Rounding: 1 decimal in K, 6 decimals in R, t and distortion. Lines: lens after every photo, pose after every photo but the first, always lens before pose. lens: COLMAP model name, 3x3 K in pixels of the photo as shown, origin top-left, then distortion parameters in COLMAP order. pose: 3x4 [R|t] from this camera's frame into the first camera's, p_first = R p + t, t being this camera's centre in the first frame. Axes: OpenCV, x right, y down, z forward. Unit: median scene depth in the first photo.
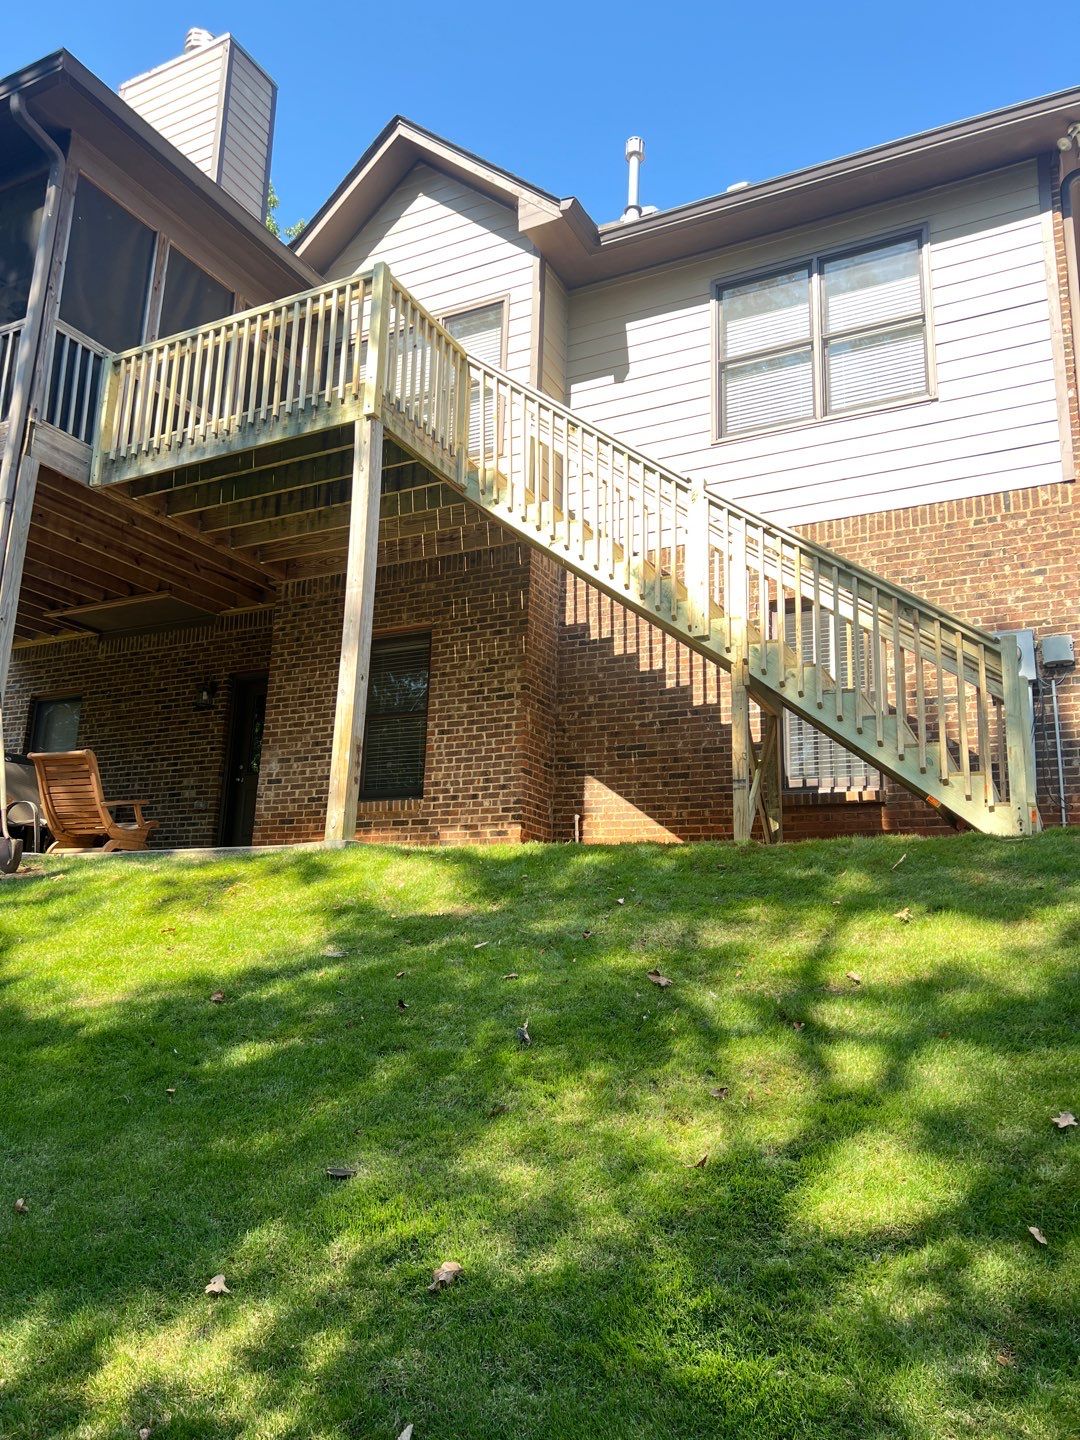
lens RADIAL K [[1074.1, 0, 539.5], [0, 1074.1, 737.0], [0, 0, 1]] dist [0.129869, -0.286634]
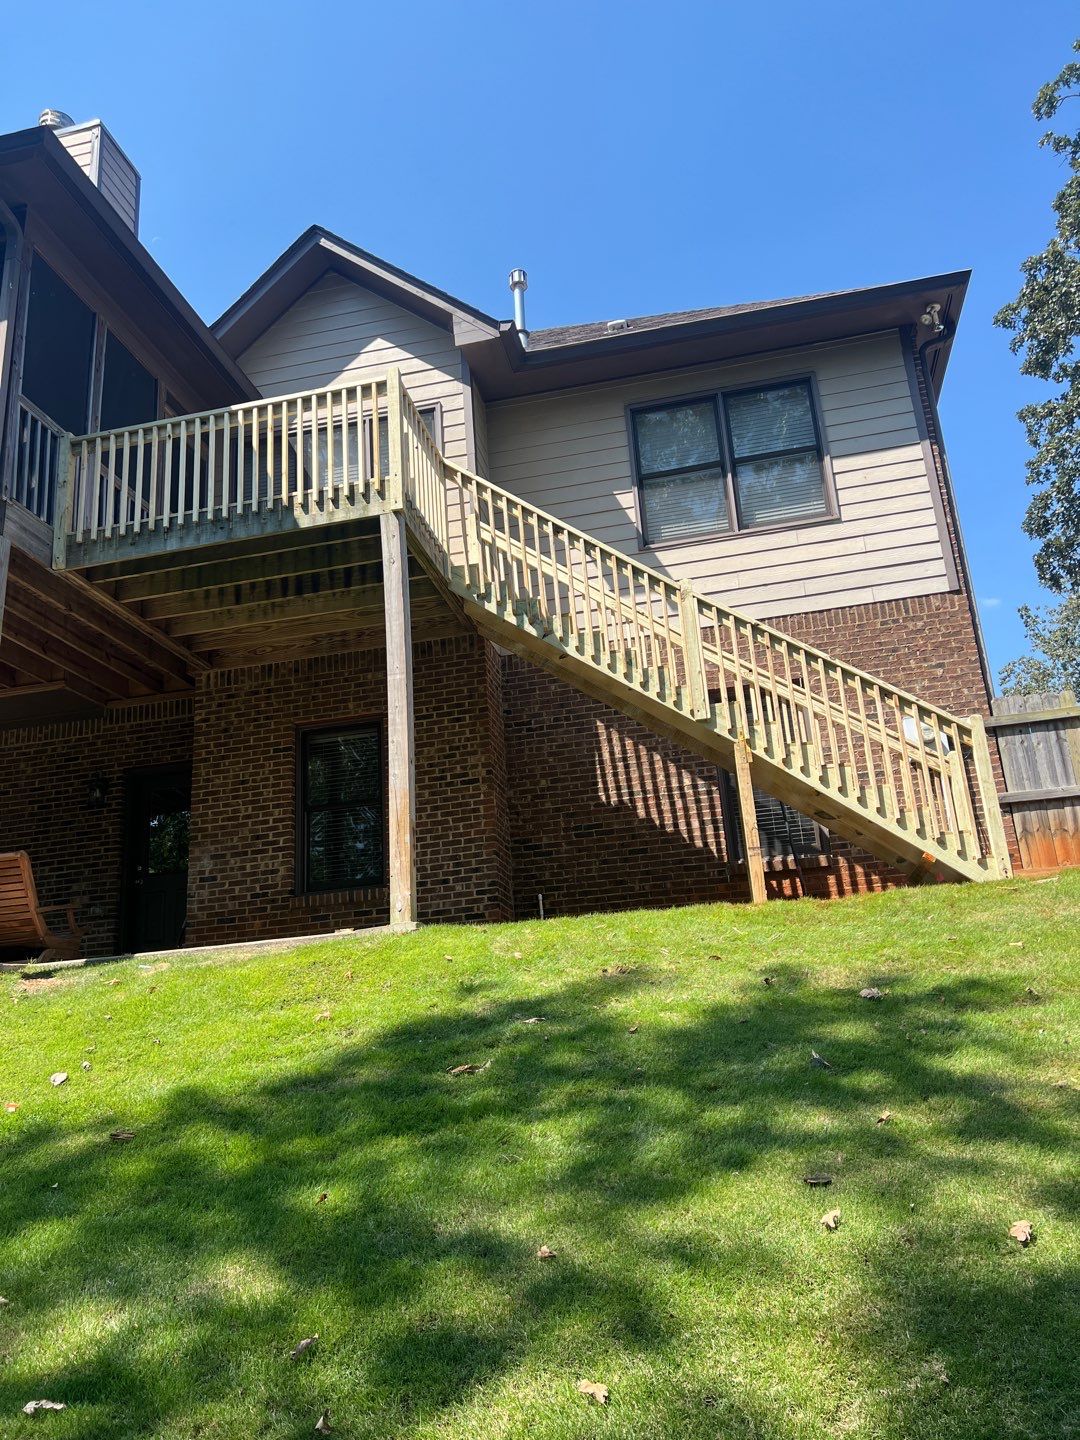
lens RADIAL K [[1074.1, 0, 539.5], [0, 1074.1, 737.0], [0, 0, 1]] dist [0.129869, -0.286634]
pose [[0.959710, -0.012126, 0.280730, -0.250298], [0.037548, 0.995643, -0.085357, 0.009841], [-0.278472, 0.092459, 0.955984, -0.005144]]
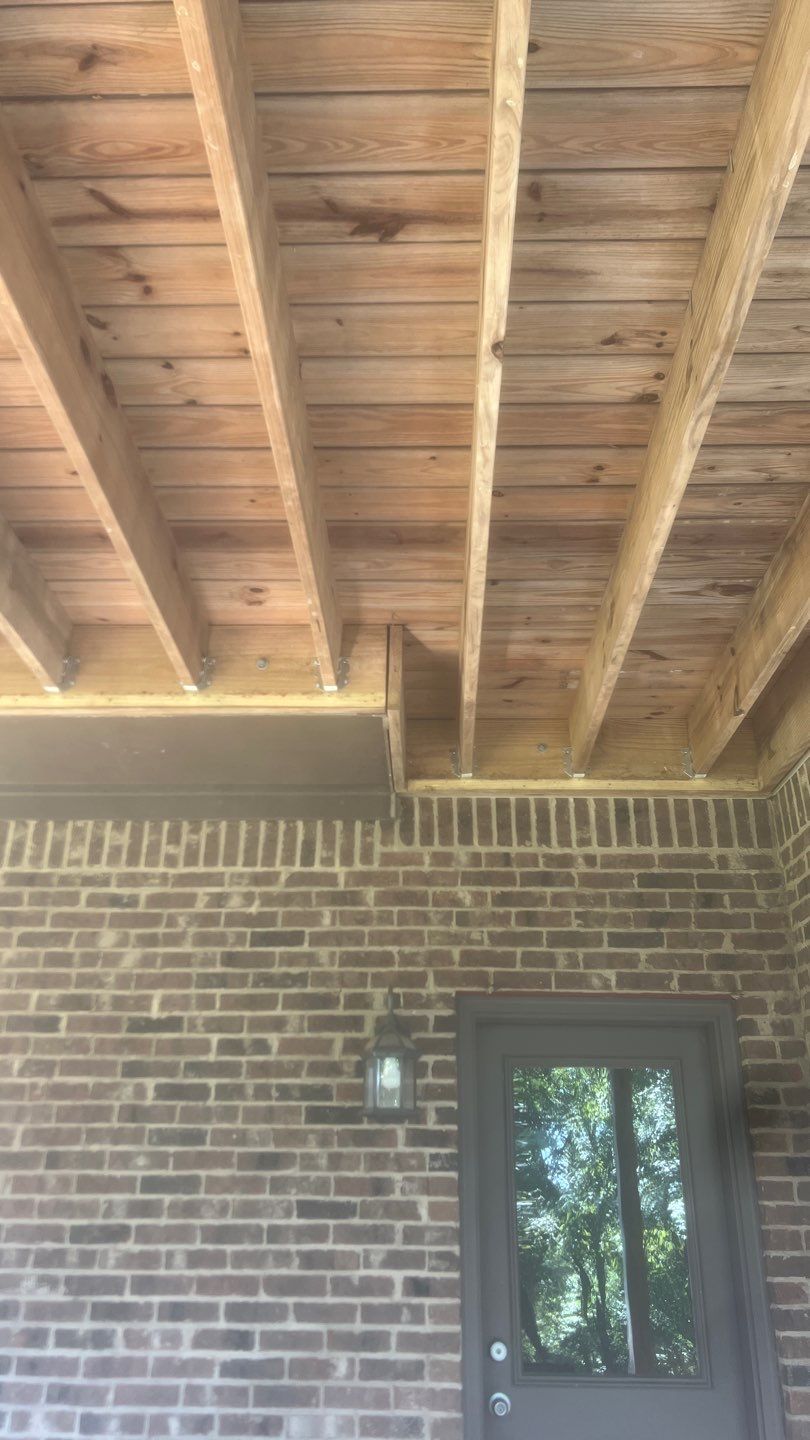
lens RADIAL K [[1080.9, 0, 399.8], [0, 1080.9, 710.0], [0, 0, 1]] dist [0.048653, -0.050711]
pose [[0.905238, 0.153140, 0.396349, -0.526019], [-0.073547, 0.975187, -0.208811, -0.087007], [-0.418492, 0.159874, 0.894039, 0.890232]]
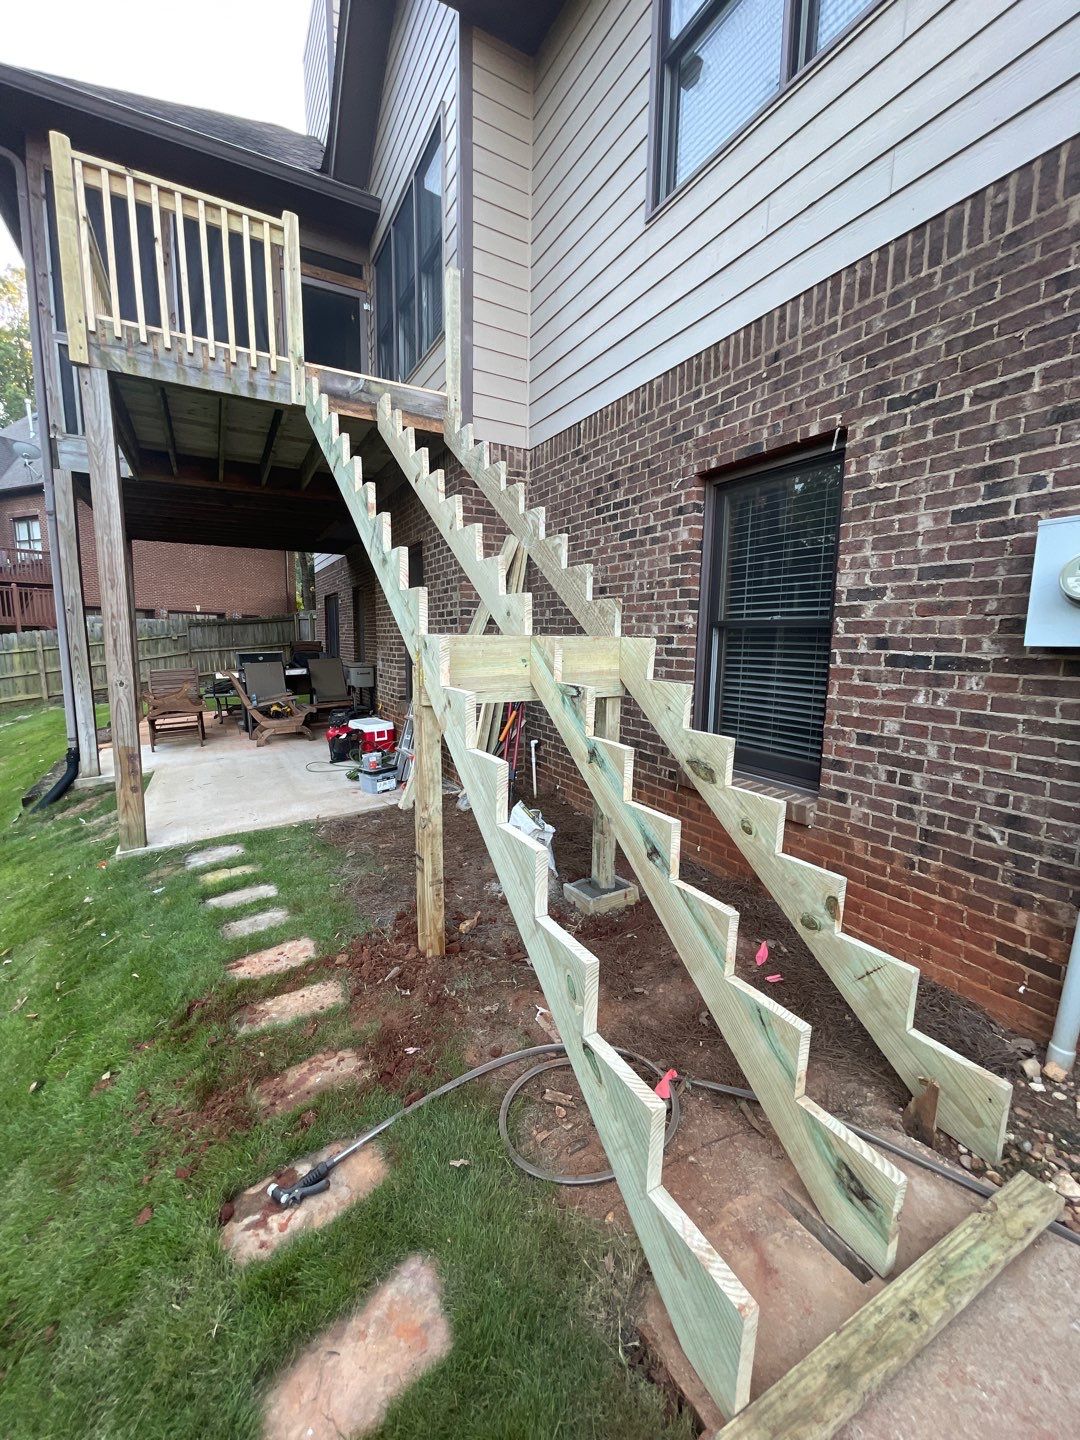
lens RADIAL K [[581.5, 0, 540.8], [0, 581.5, 717.0], [0, 0, 1]] dist [-0.001133, -0.000833]
pose [[0.830243, 0.056955, -0.554485, 0.319645], [0.129986, 0.947556, 0.291961, -0.096065], [0.542034, -0.314474, 0.779298, 0.594812]]
